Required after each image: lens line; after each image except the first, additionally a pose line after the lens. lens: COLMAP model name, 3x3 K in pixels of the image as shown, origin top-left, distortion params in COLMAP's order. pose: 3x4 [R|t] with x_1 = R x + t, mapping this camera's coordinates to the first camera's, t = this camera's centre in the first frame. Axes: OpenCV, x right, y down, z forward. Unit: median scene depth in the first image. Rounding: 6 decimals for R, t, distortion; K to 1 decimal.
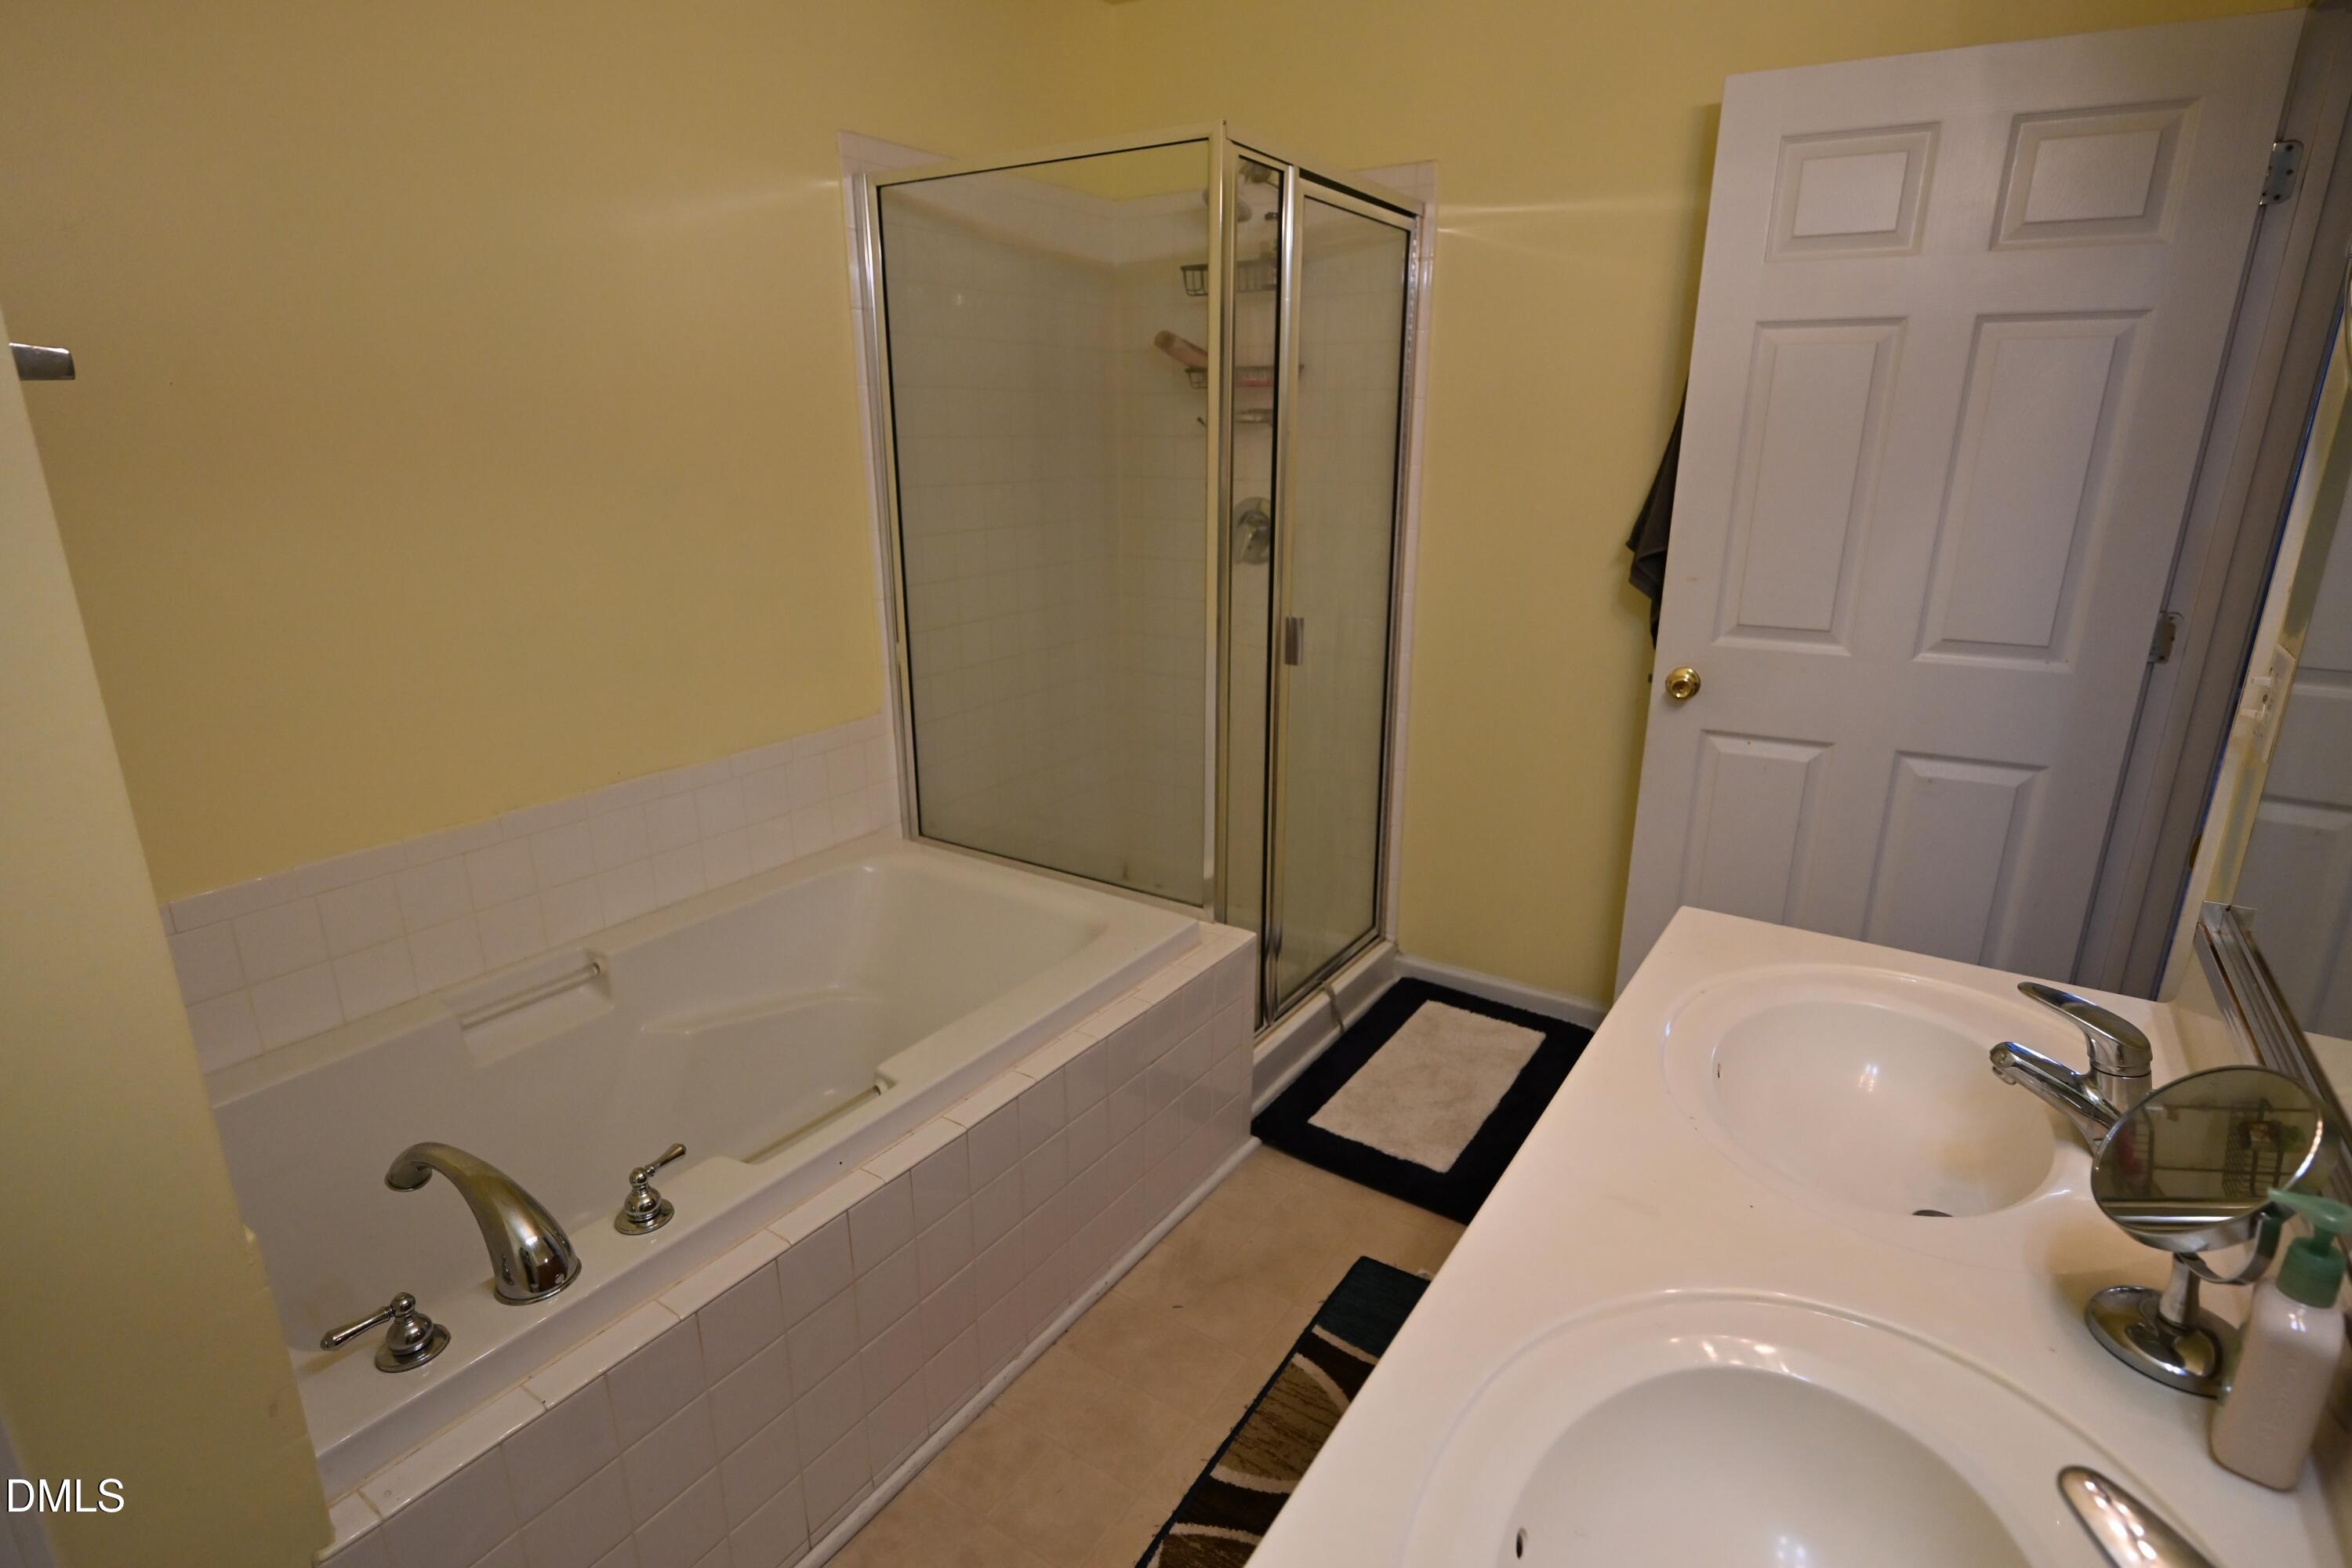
lens RADIAL K [[1165.9, 0, 1173.2], [0, 1165.9, 809.7], [0, 0, 1]] dist [0.001209, 0.000208]
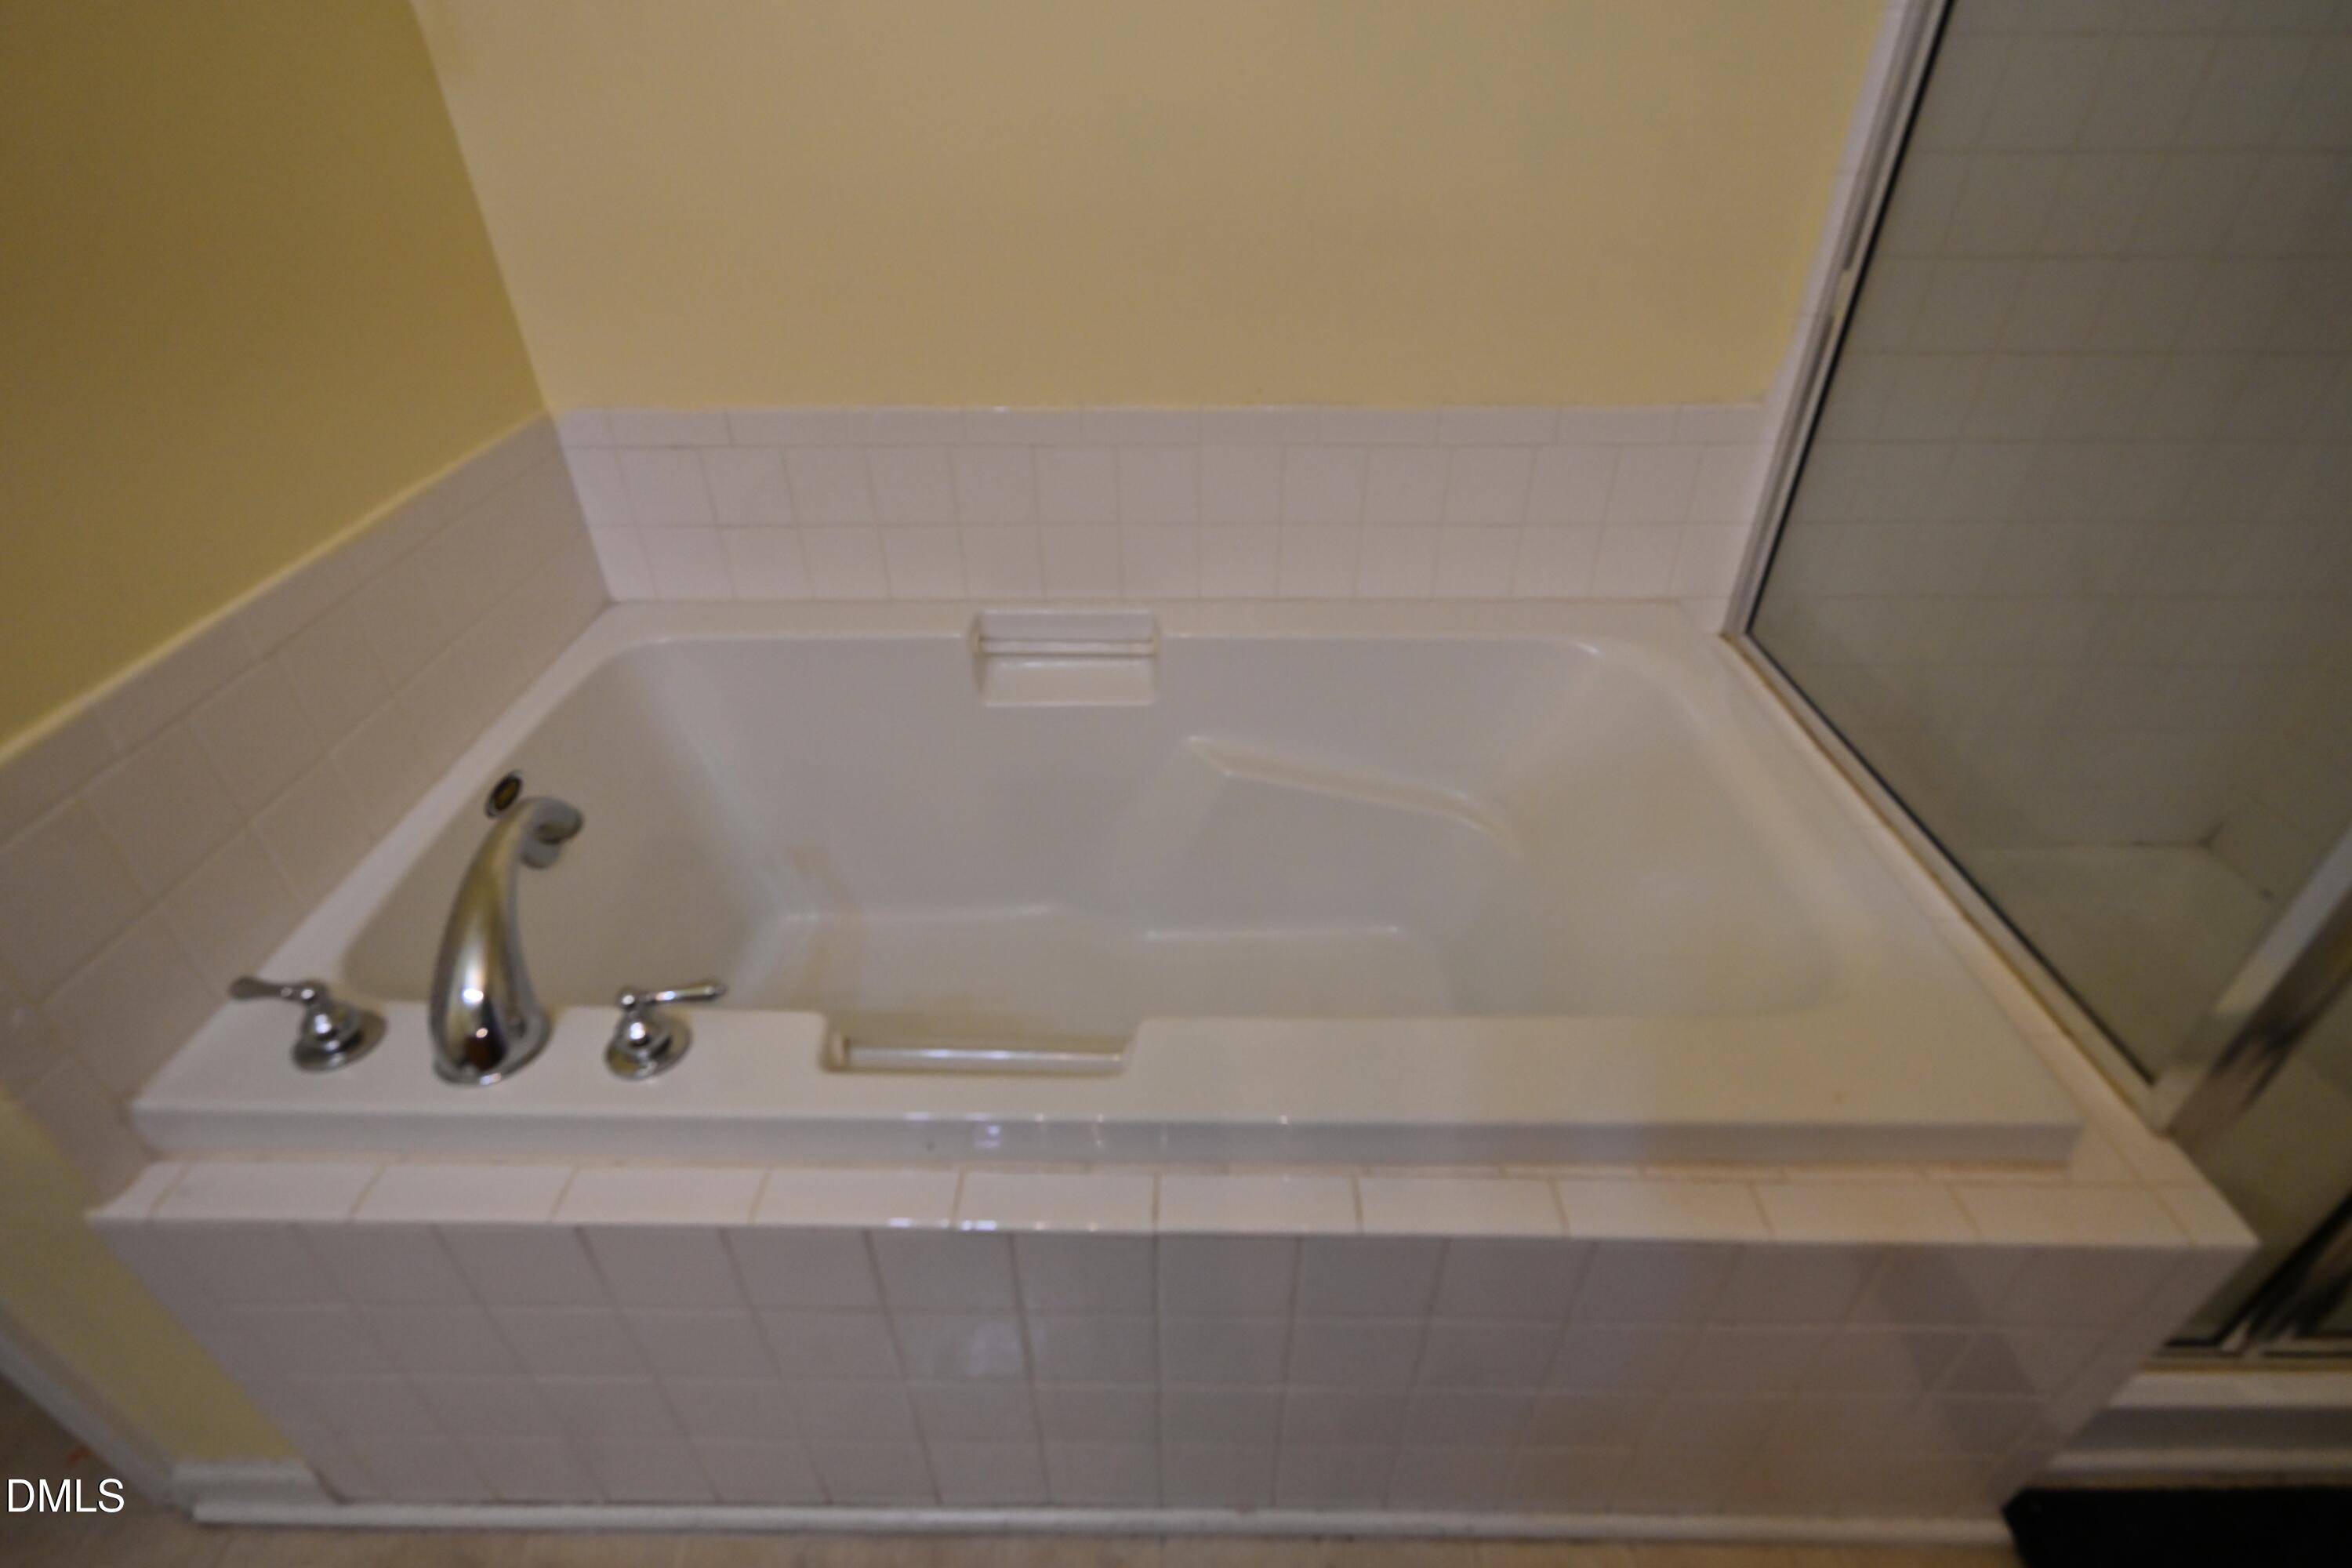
lens RADIAL K [[1137.4, 0, 1178.8], [0, 1137.4, 791.6], [0, 0, 1]] dist [-0.000764, -0.000176]
pose [[0.554088, 0.481105, -0.679356, 0.065279], [-0.257615, 0.875122, 0.409629, -0.090032], [0.791594, -0.051959, 0.608835, 0.566645]]
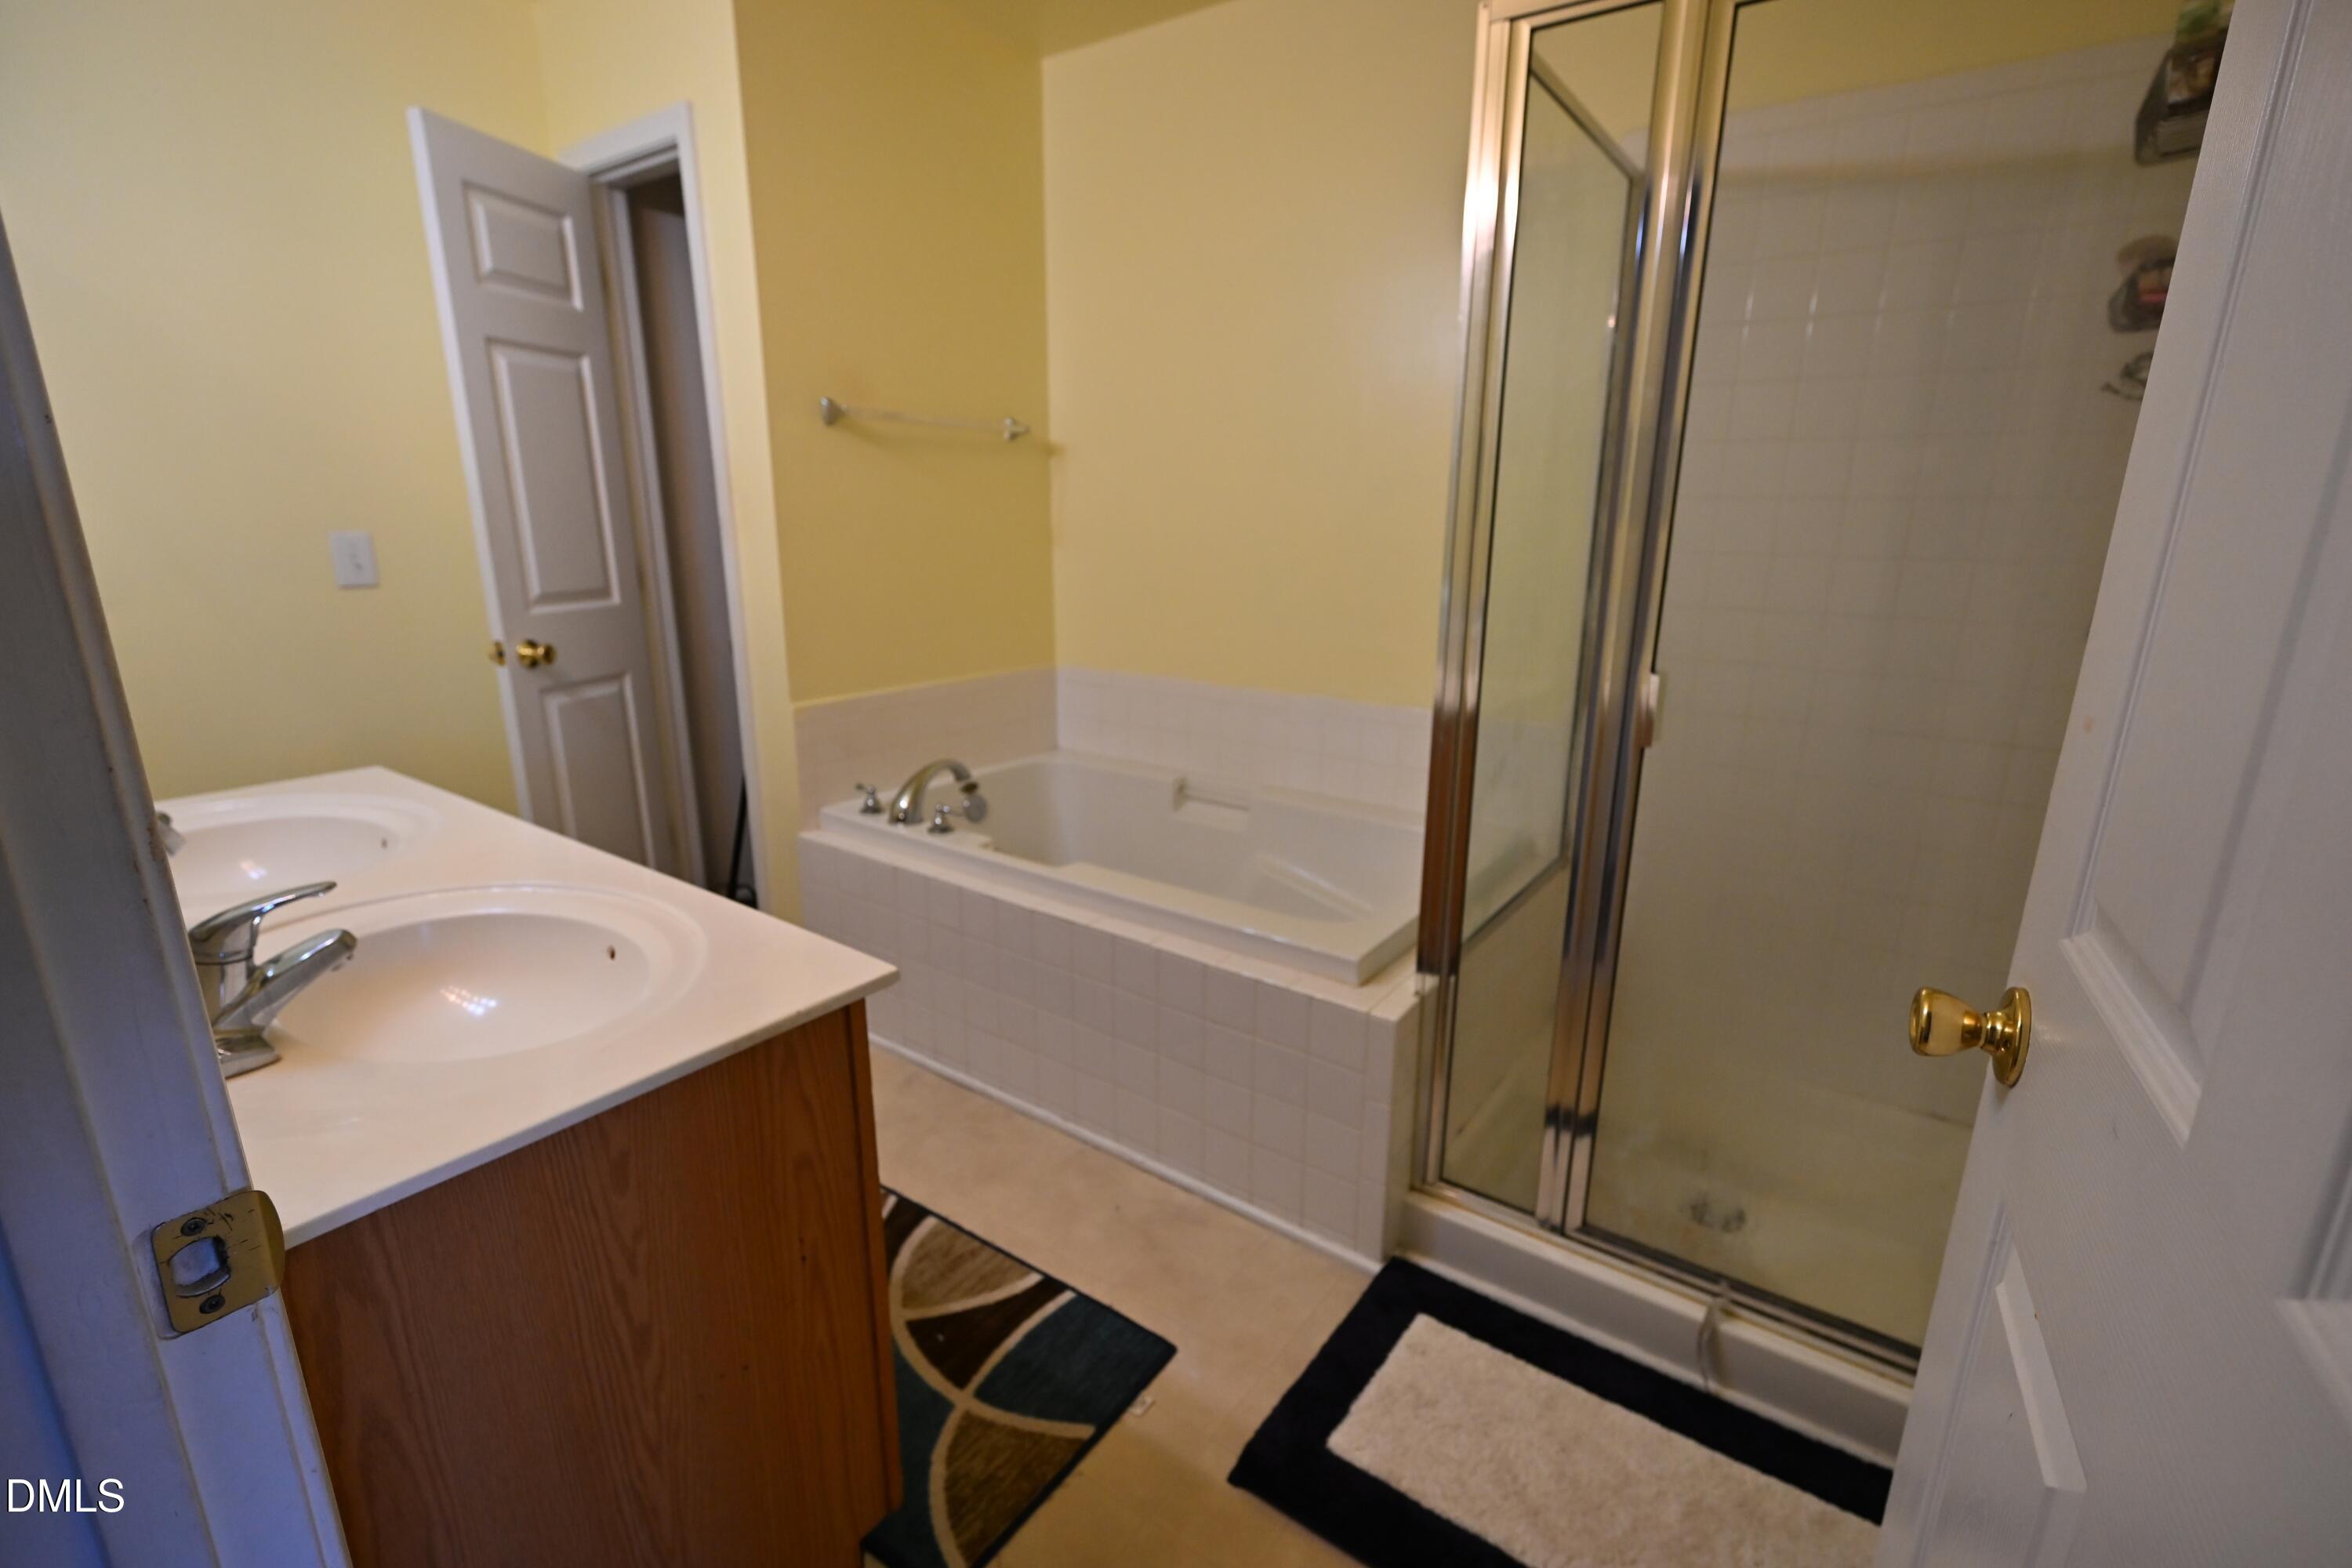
lens RADIAL K [[1038.6, 0, 1185.3], [0, 1038.6, 785.8], [0, 0, 1]] dist [-0.000971, 0.000310]
pose [[-0.029181, 0.253768, -0.966825, 0.823135], [-0.319597, 0.914095, 0.249574, -0.198173], [0.947104, 0.316277, 0.054429, 0.853297]]
